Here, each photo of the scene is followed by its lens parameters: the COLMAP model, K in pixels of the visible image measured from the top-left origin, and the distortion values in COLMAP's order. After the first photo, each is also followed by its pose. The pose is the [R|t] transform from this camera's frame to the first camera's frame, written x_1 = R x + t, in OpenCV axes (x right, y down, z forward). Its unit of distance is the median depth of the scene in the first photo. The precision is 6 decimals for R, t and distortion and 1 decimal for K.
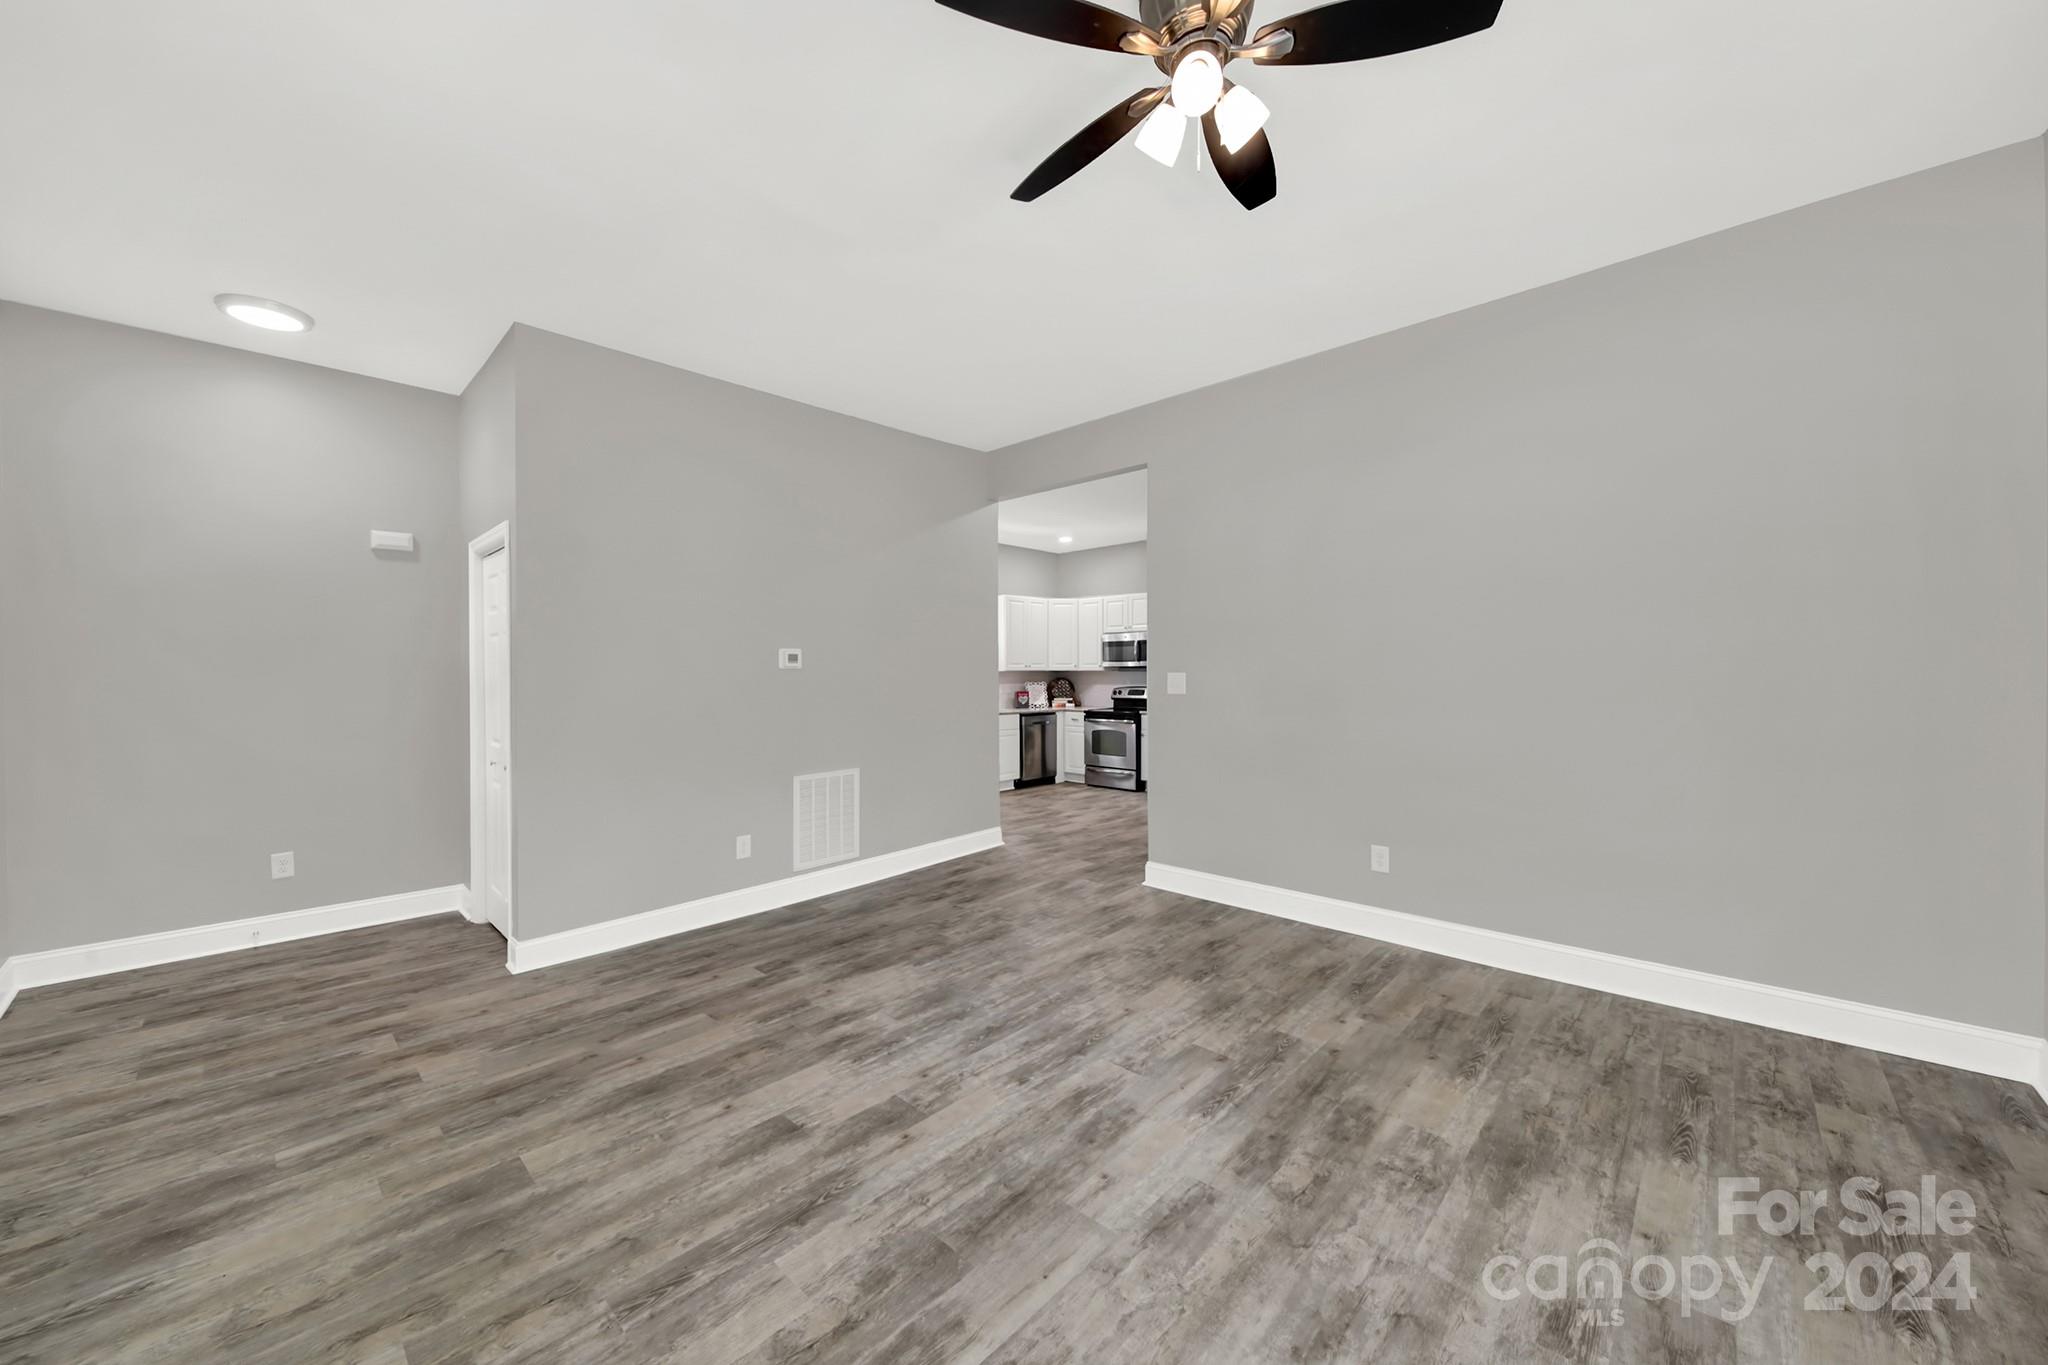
lens RADIAL K [[748.3, 0, 1020.7], [0, 748.3, 680.7], [0, 0, 1]] dist [0.002447, -0.002288]
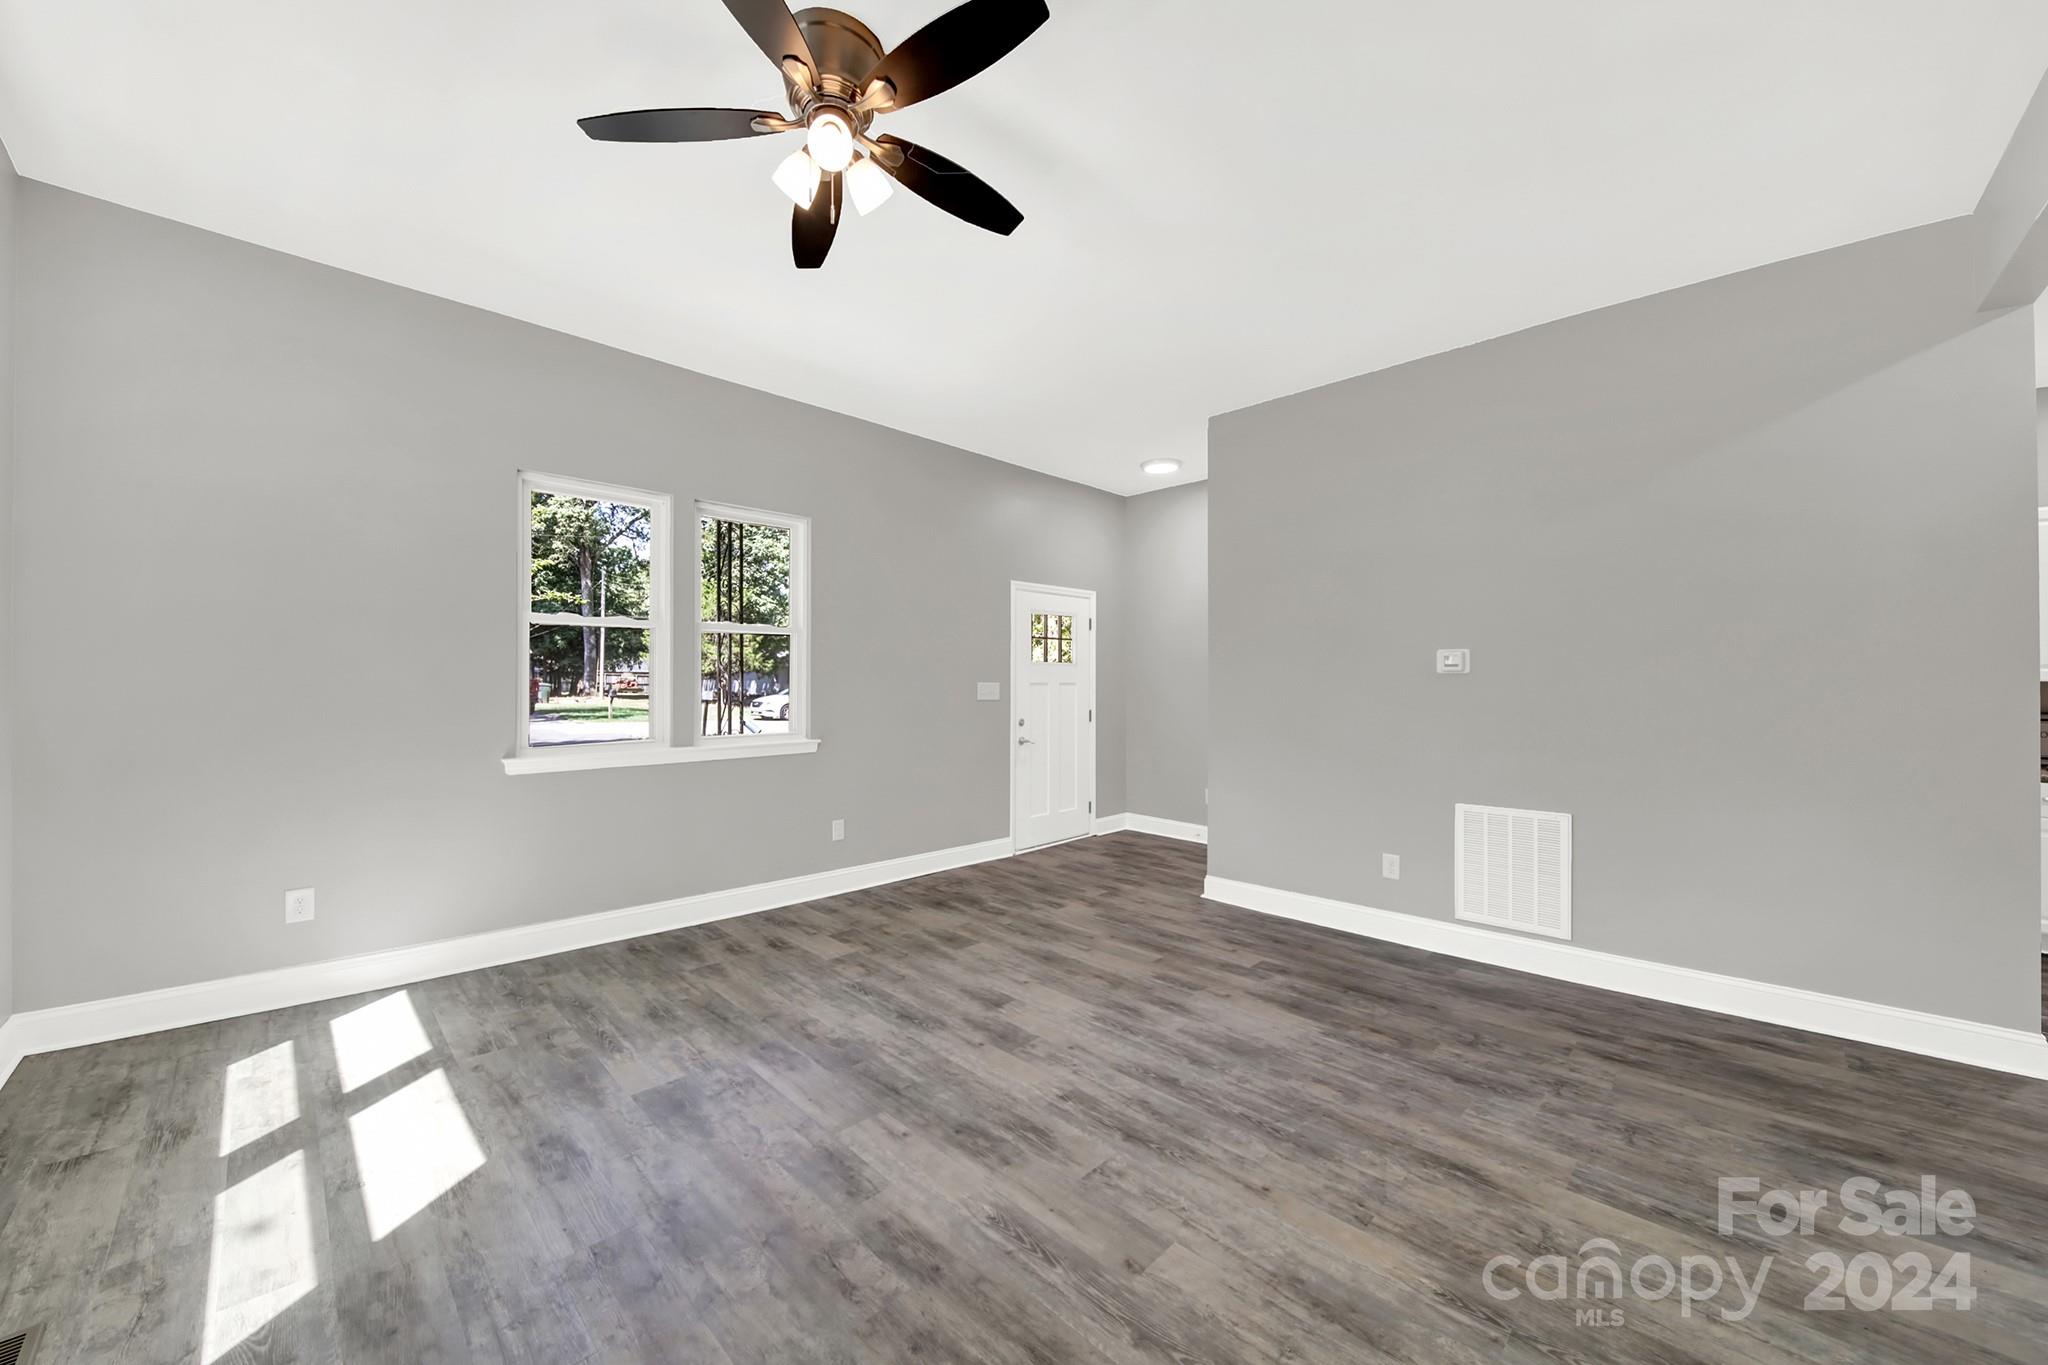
lens RADIAL K [[748.3, 0, 1012.7], [0, 748.3, 685.1], [0, 0, 1]] dist [0.002447, -0.002288]
pose [[-0.024912, 0.012222, -0.999615, 0.804534], [-0.017480, 0.999767, 0.012660, -0.007586], [0.999537, 0.017788, -0.024692, 0.789961]]
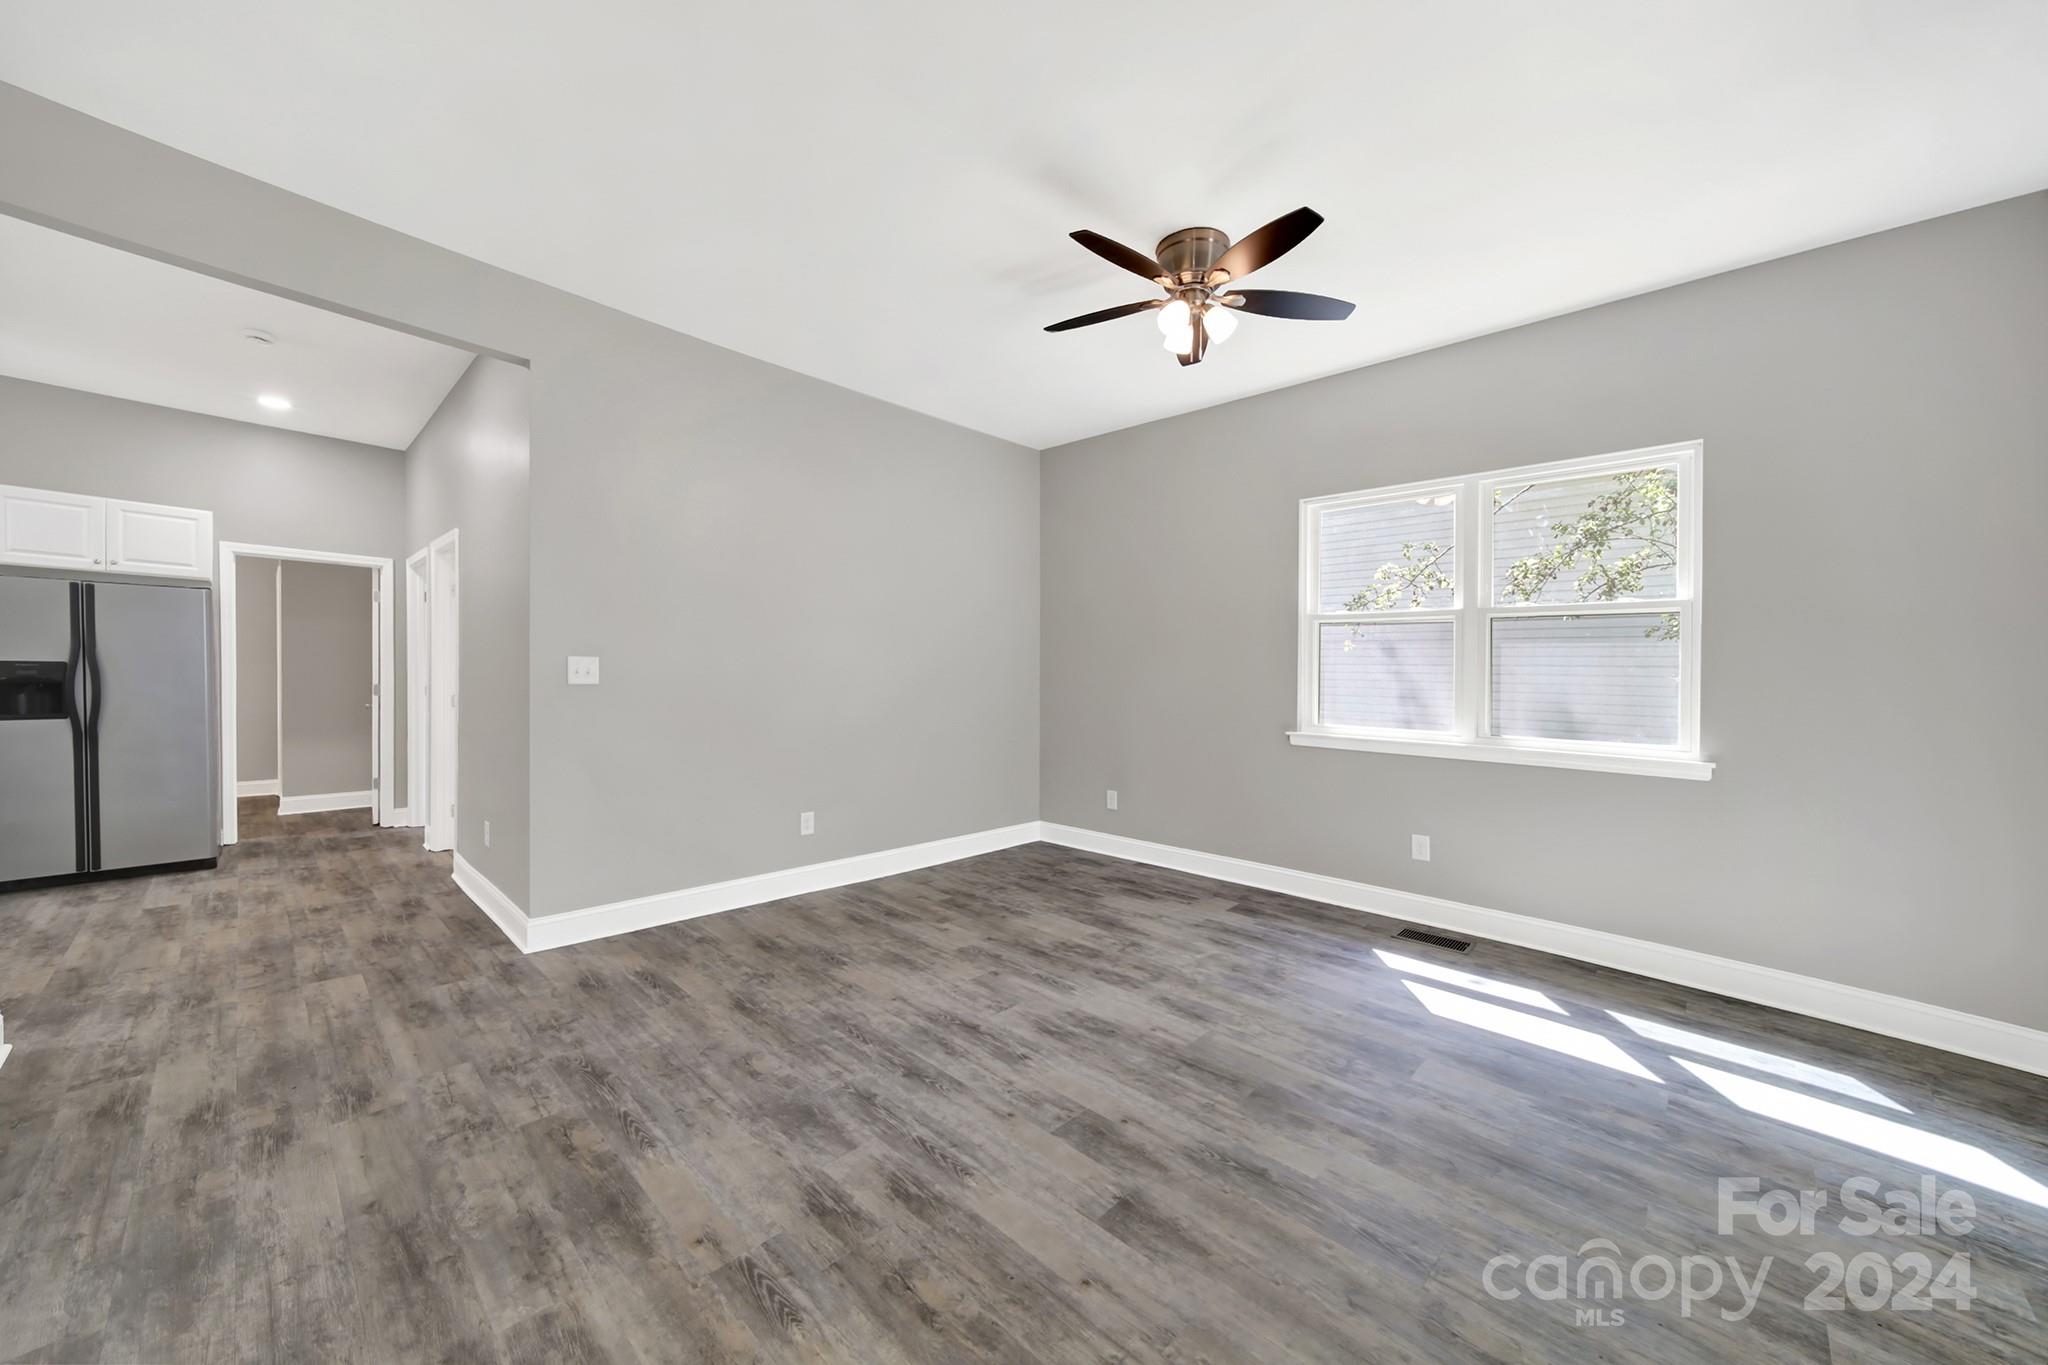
lens RADIAL K [[748.3, 0, 1013.0], [0, 748.3, 690.3], [0, 0, 1]] dist [0.002447, -0.002288]
pose [[0.012216, -0.013589, 0.999833, -0.839767], [-0.006204, 0.999887, 0.013666, 0.018265], [-0.999906, -0.006370, 0.012130, 0.838093]]
